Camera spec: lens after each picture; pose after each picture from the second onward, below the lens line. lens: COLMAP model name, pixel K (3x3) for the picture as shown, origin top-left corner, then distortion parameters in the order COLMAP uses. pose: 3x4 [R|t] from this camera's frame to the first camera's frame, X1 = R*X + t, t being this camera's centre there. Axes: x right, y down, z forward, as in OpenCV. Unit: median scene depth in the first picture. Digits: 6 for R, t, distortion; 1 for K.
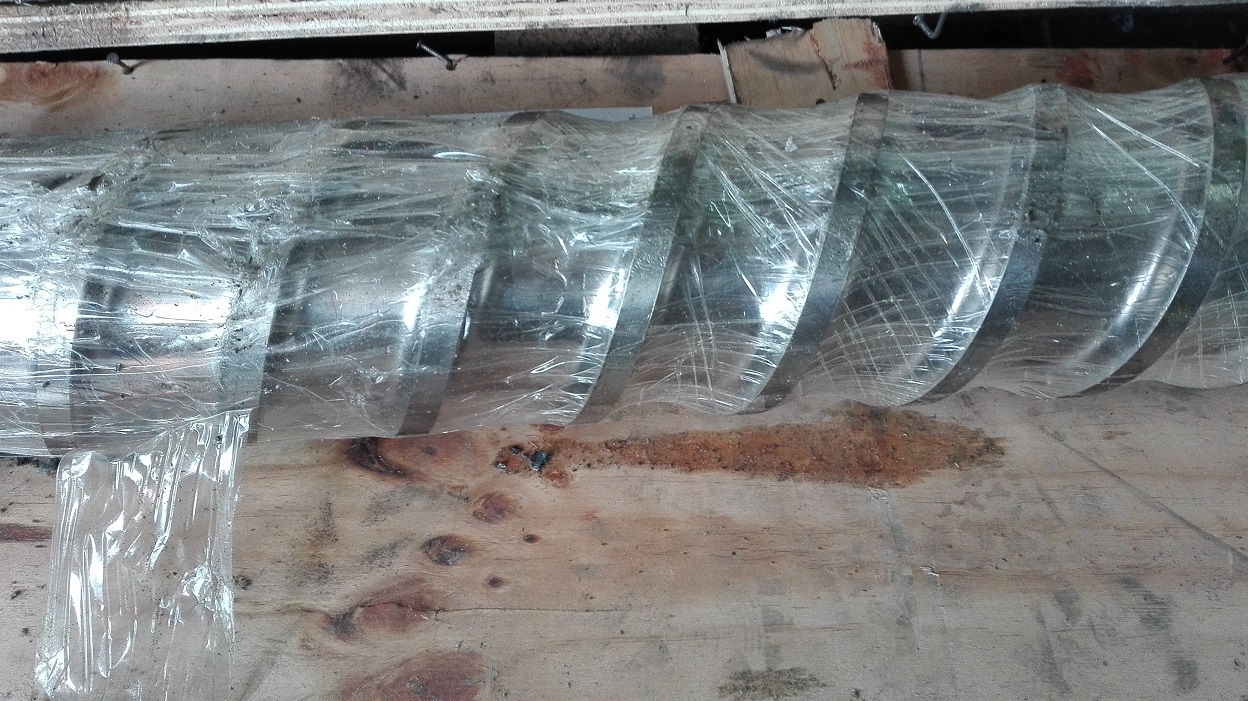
lens RADIAL K [[1014.4, 0, 624.0], [0, 1014.4, 350.5], [0, 0, 1]] dist [0.112821, -0.214654]
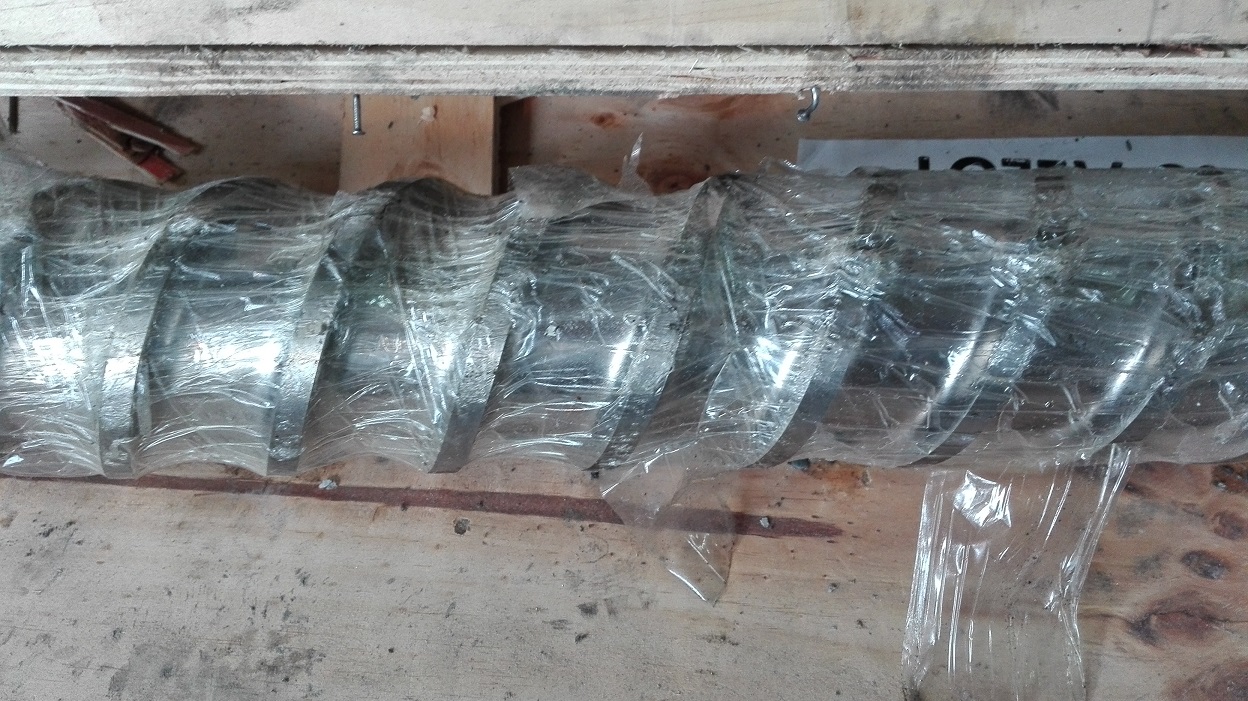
lens RADIAL K [[1014.4, 0, 624.0], [0, 1014.4, 350.5], [0, 0, 1]] dist [0.112821, -0.214654]
pose [[0.998956, 0.045667, -0.001349, -0.832564], [-0.045425, 0.995968, 0.077357, -0.092671], [0.004877, -0.077215, 0.997003, -0.085135]]
